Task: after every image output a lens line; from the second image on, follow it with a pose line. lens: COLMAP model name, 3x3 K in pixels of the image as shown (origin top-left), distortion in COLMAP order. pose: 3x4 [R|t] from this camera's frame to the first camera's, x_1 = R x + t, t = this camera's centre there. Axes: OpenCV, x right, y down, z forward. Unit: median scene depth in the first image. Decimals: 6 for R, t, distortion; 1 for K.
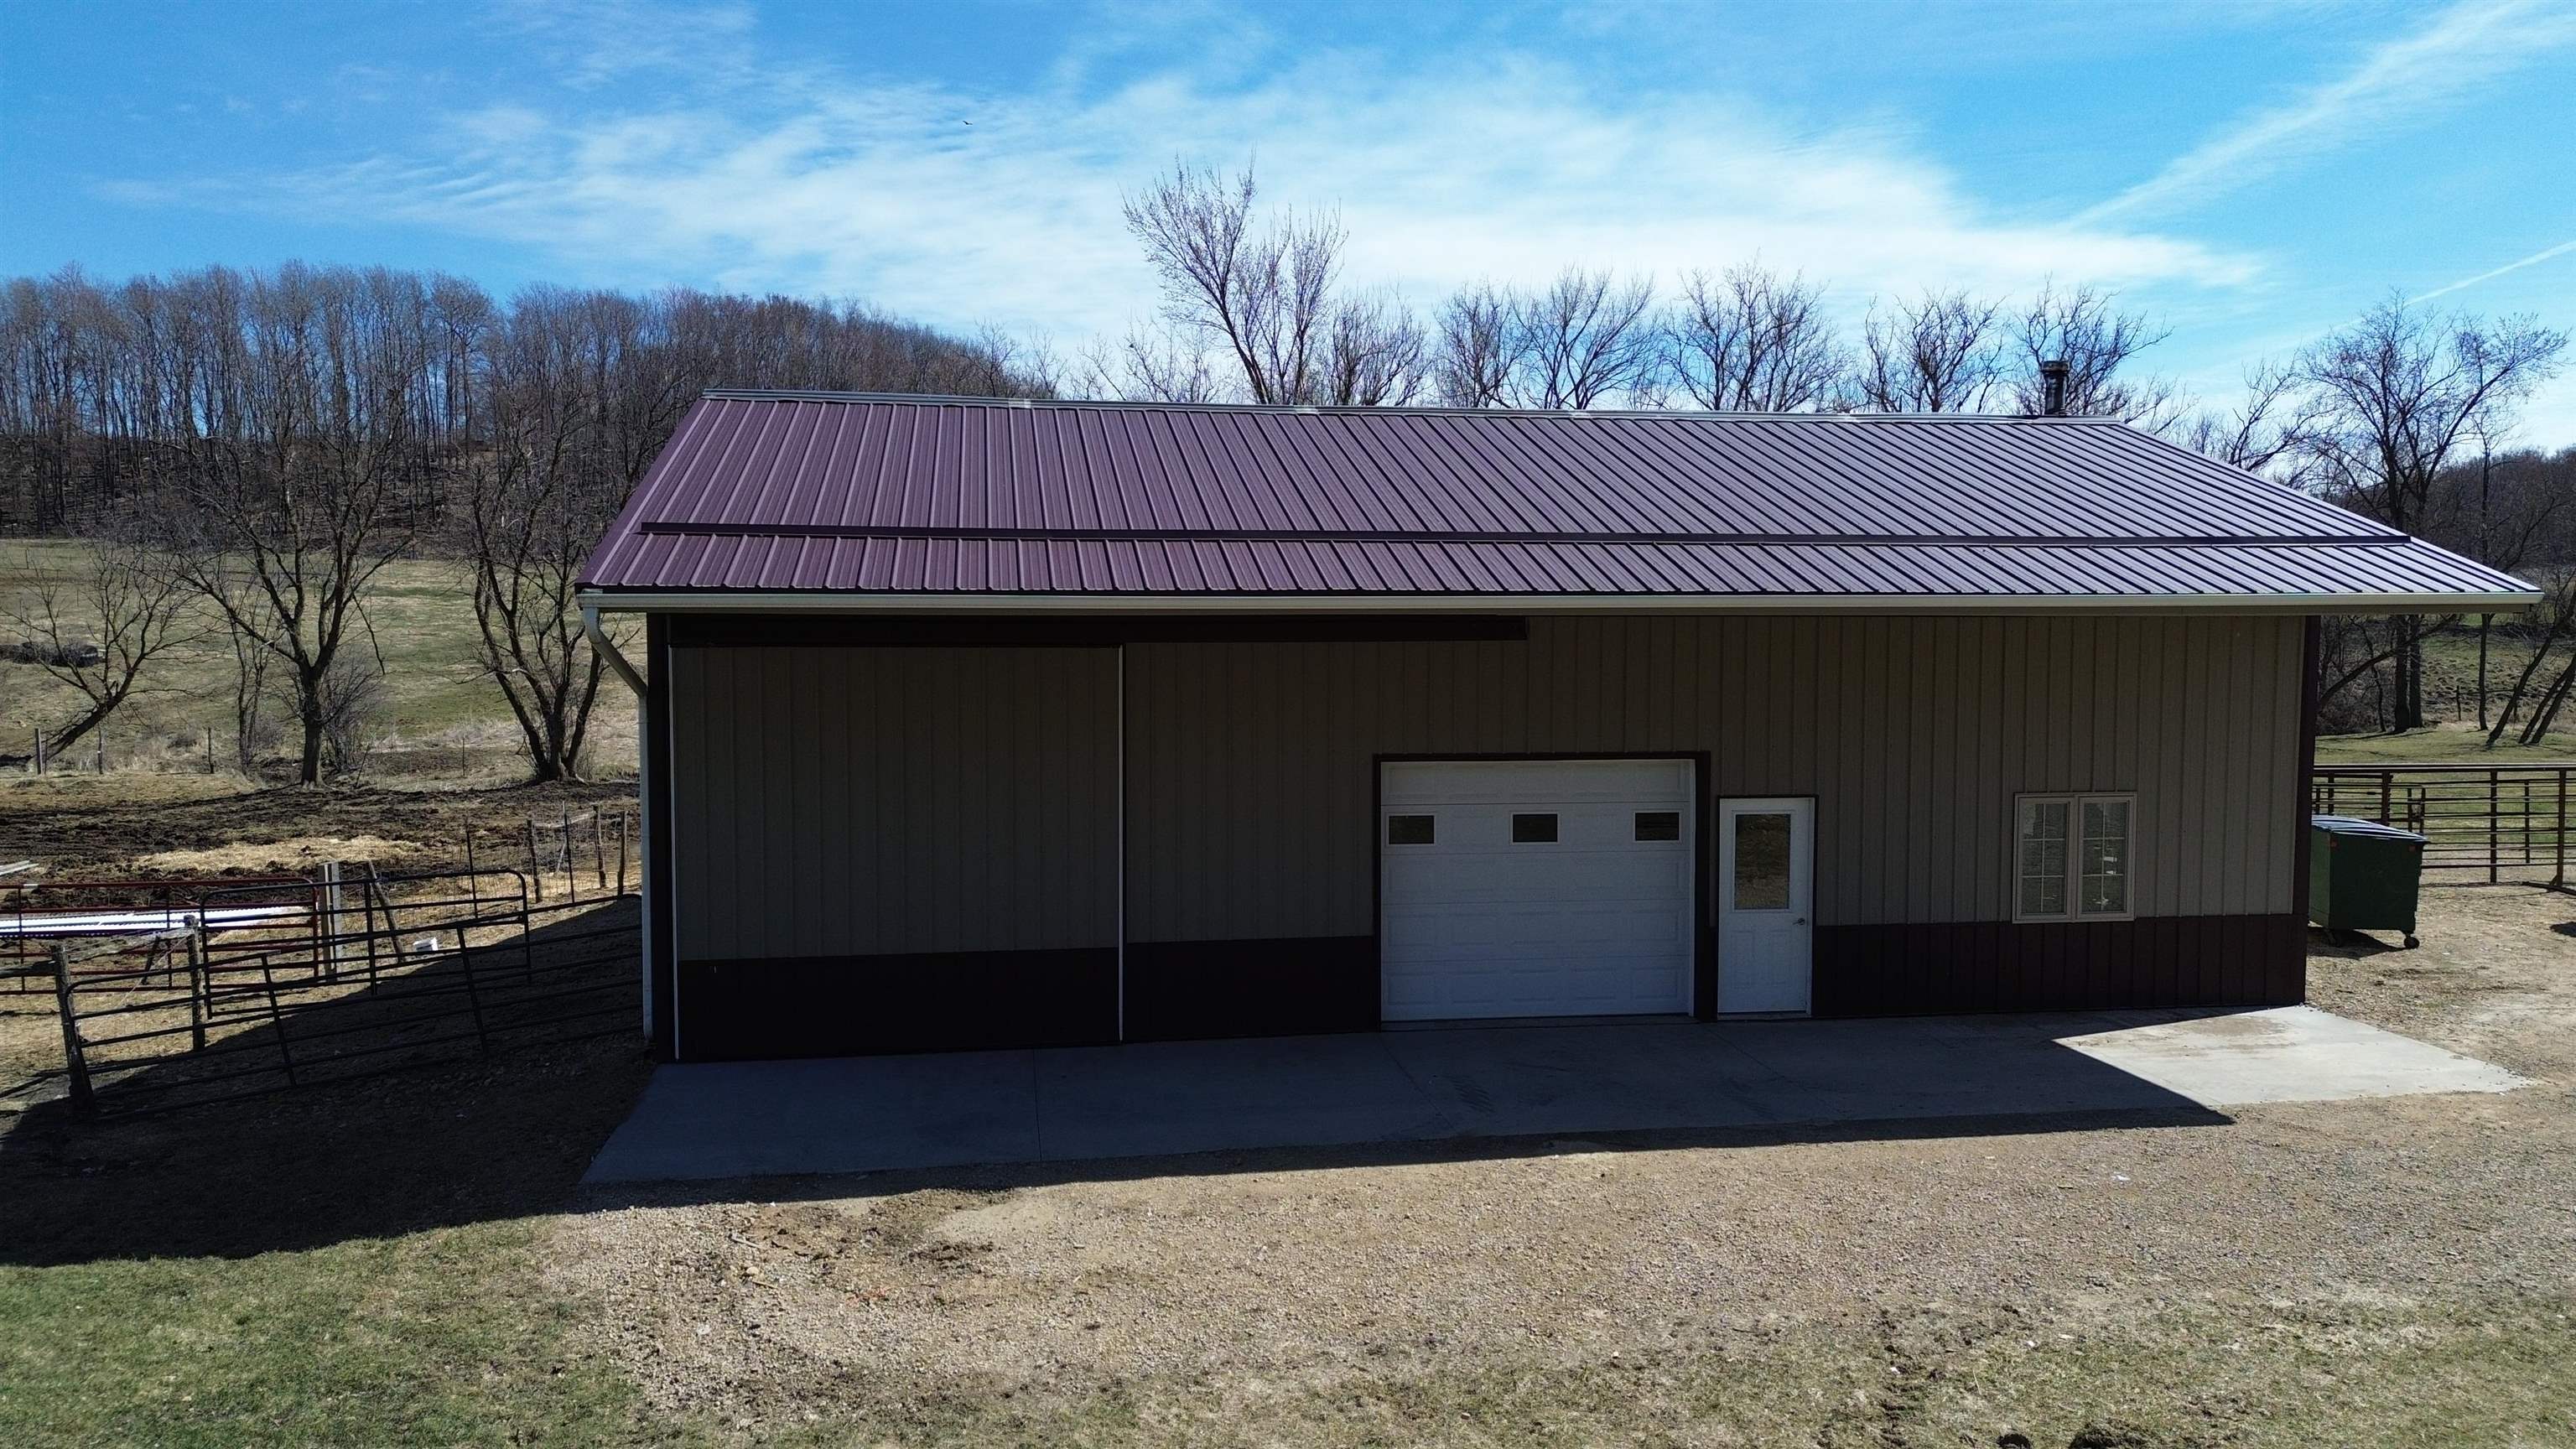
lens RADIAL K [[1815.0, 0, 1288.0], [0, 1815.0, 724.5], [0, 0, 1]] dist [0.082518, -0.080352]
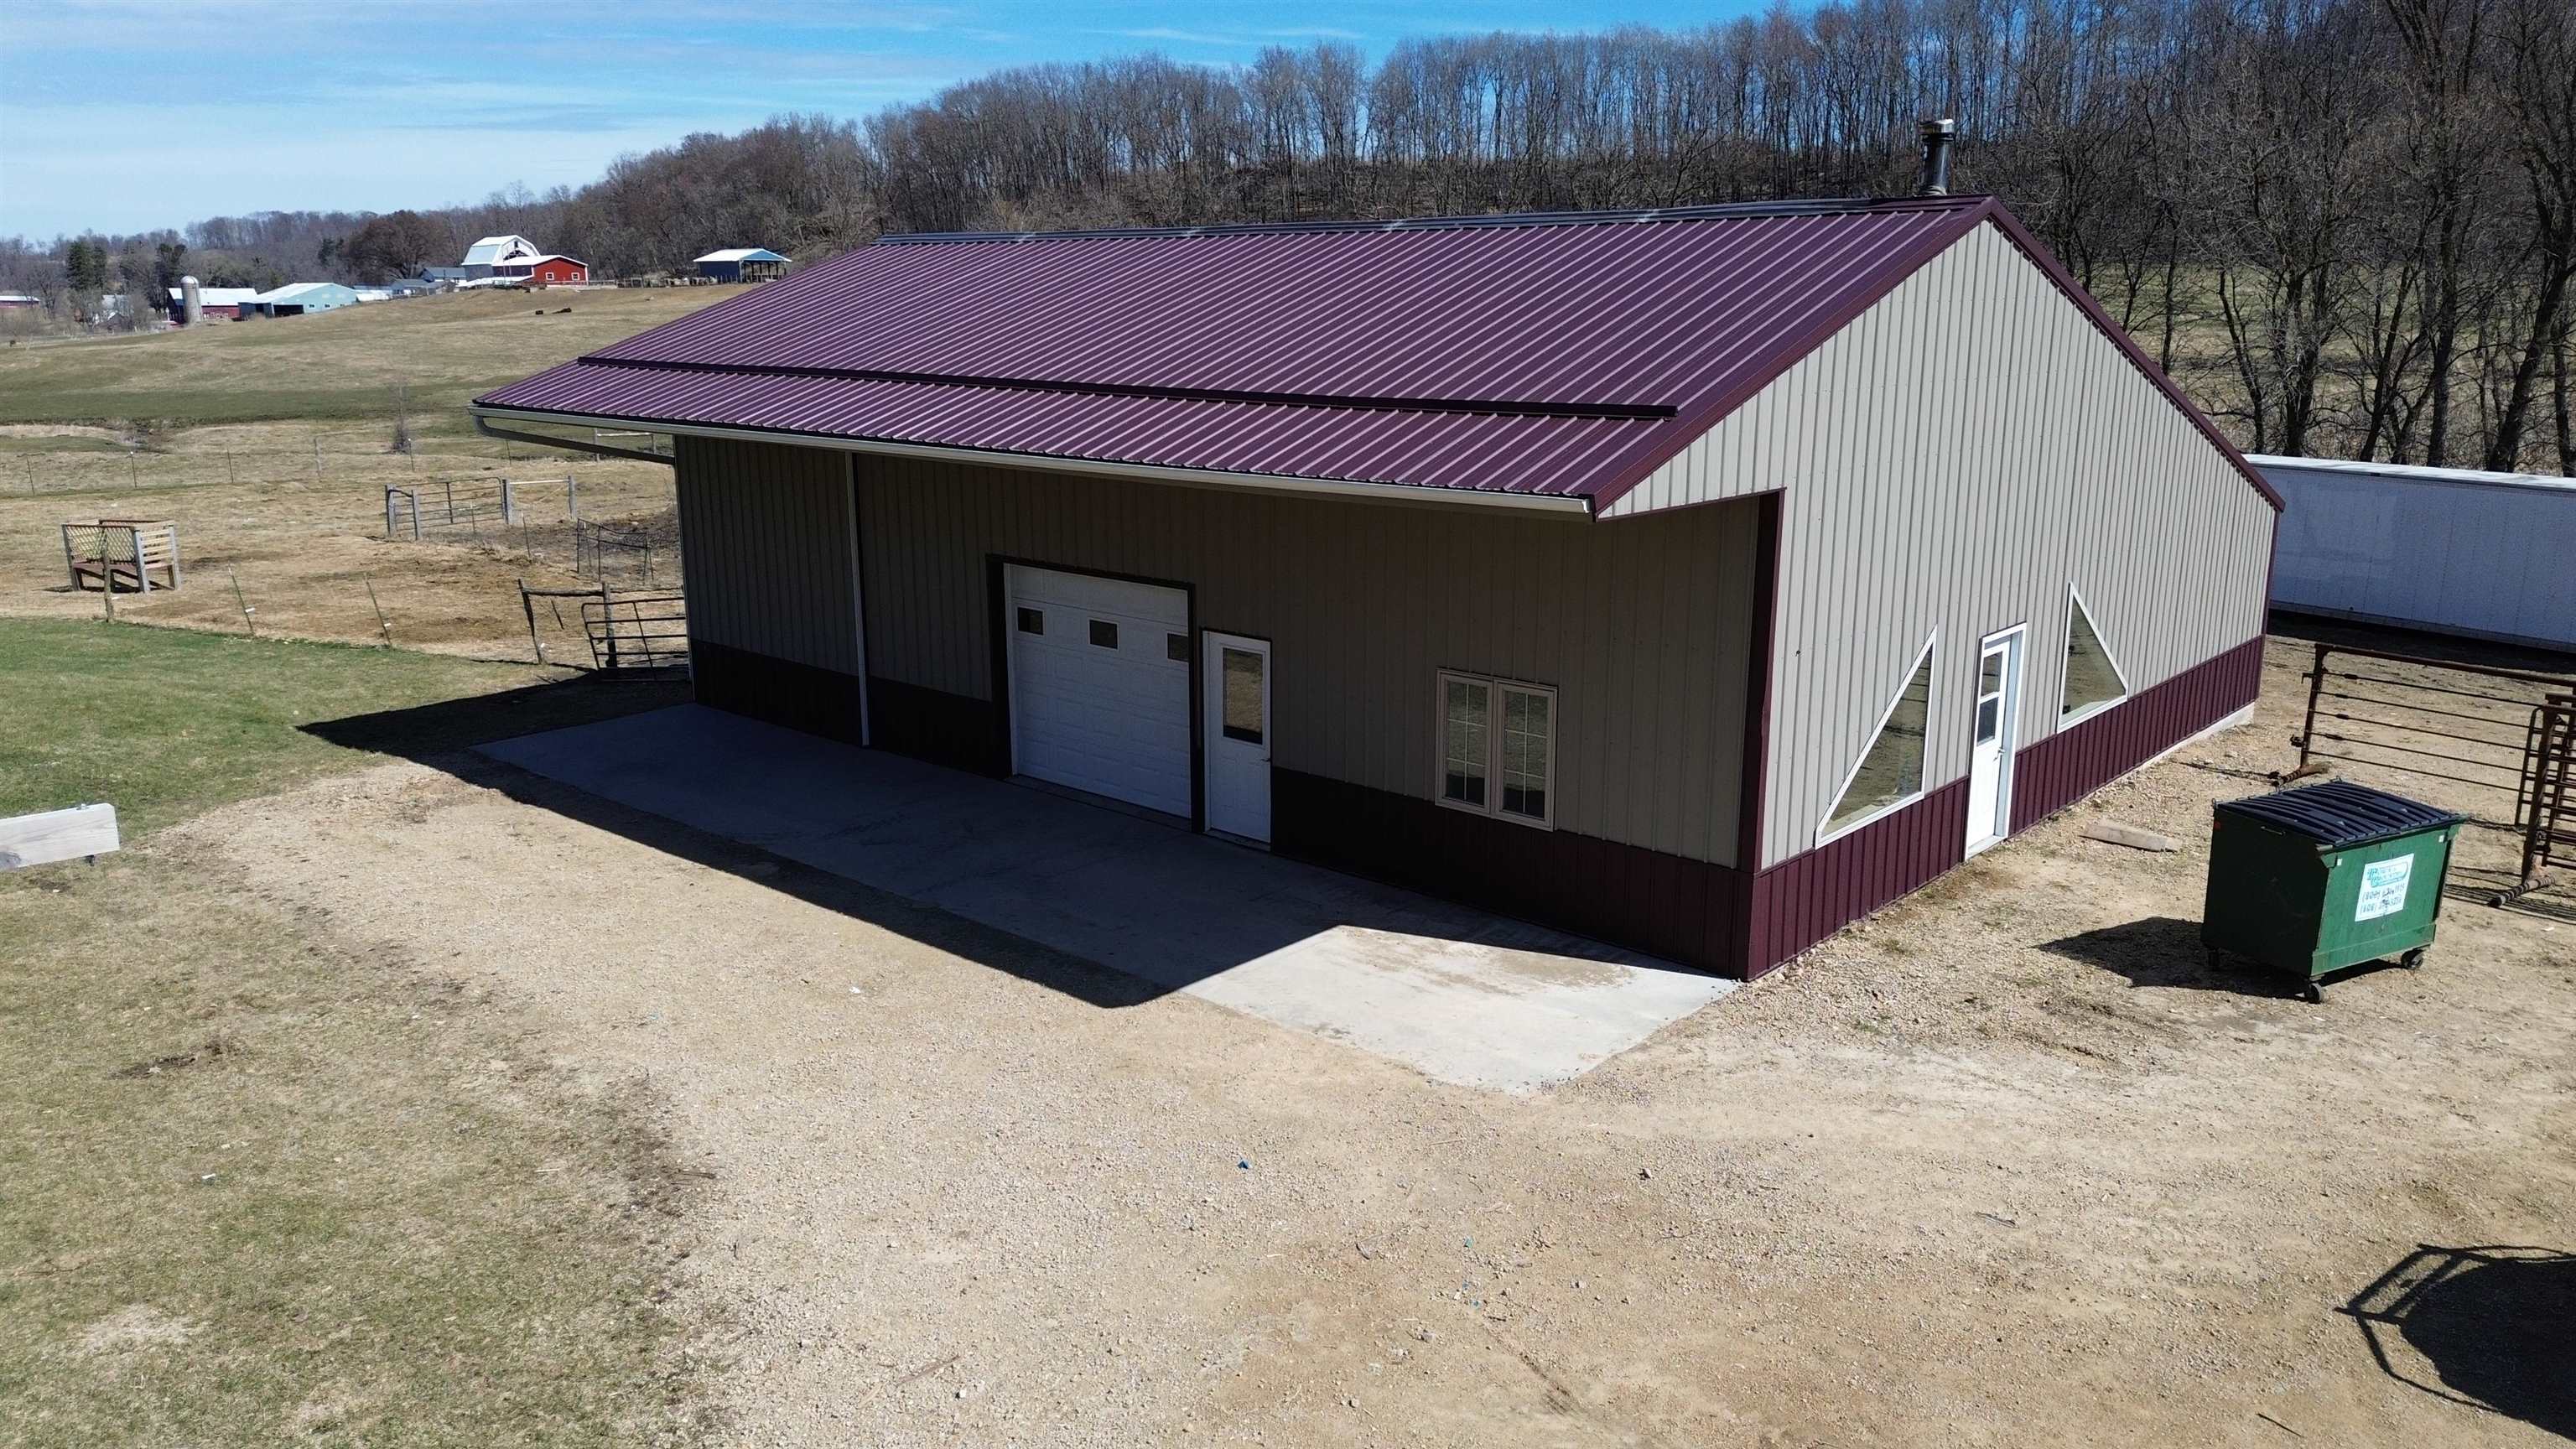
lens RADIAL K [[1815.0, 0, 1288.0], [0, 1815.0, 724.5], [0, 0, 1]] dist [0.082518, -0.080352]
pose [[0.630762, 0.174028, -0.756210, 0.360642], [-0.047336, 0.981342, 0.186355, -0.034943], [0.774532, -0.081750, 0.627230, 0.126196]]
